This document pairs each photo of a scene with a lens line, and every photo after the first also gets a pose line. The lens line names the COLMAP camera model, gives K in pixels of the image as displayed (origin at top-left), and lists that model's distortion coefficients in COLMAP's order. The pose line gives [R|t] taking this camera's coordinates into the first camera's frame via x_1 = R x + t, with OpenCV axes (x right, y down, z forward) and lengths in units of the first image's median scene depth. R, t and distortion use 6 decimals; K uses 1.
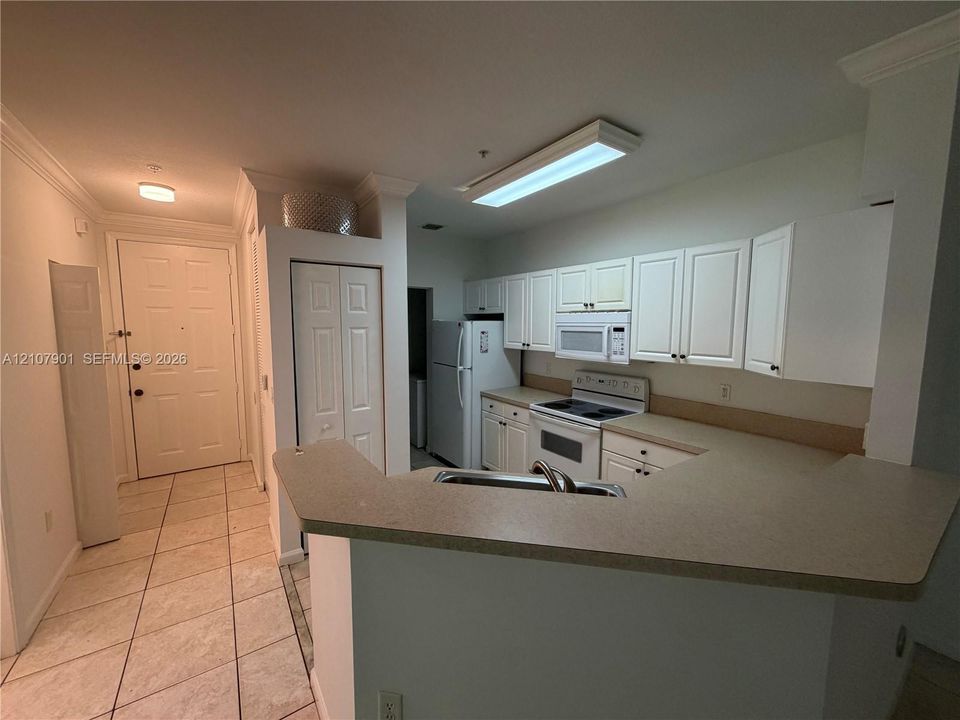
lens RADIAL K [[379.1, 0, 477.2], [0, 379.1, 361.1], [0, 0, 1]] dist [-0.001869, 0.000861]
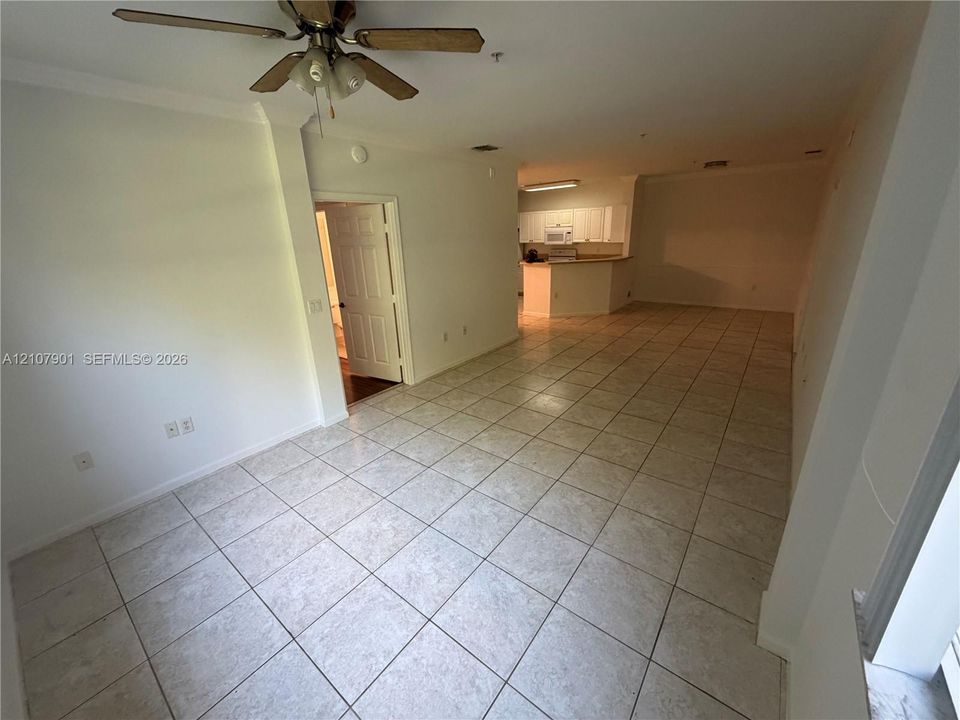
lens RADIAL K [[379.1, 0, 481.2], [0, 379.1, 359.9], [0, 0, 1]] dist [-0.001869, 0.000861]
pose [[0.951455, -0.139613, 0.274303, -1.278166], [0.072744, 0.967958, 0.240344, 0.123638], [-0.299069, -0.208723, 0.931124, -1.859398]]
